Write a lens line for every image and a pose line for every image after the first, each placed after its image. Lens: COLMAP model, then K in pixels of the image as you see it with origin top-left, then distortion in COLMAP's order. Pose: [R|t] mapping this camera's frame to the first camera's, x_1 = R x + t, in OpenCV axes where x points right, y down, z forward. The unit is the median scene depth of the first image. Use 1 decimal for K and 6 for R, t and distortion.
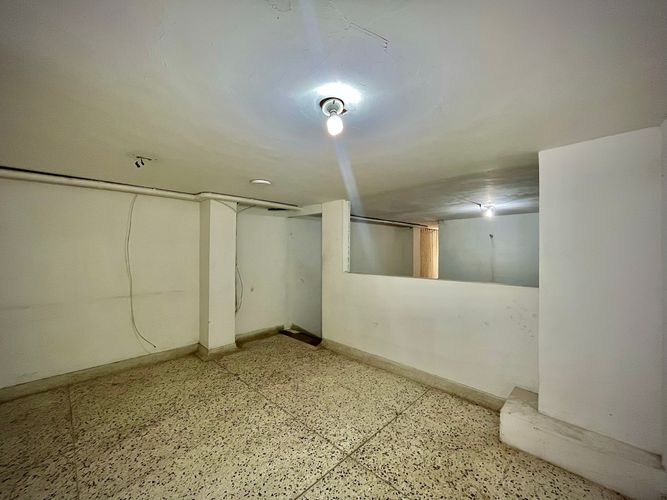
lens RADIAL K [[270.4, 0, 332.9], [0, 270.4, 249.8], [0, 0, 1]] dist [-0.002565, -0.000240]
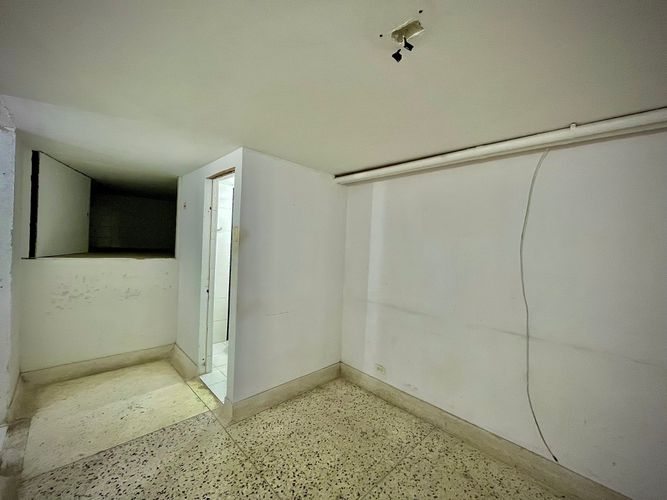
lens RADIAL K [[270.4, 0, 332.9], [0, 270.4, 249.7], [0, 0, 1]] dist [-0.002565, -0.000240]
pose [[-0.022472, 0.014726, -0.999639, -0.184092], [-0.044177, 0.998900, 0.015709, -0.000004], [0.998771, 0.044514, -0.021797, 0.608962]]
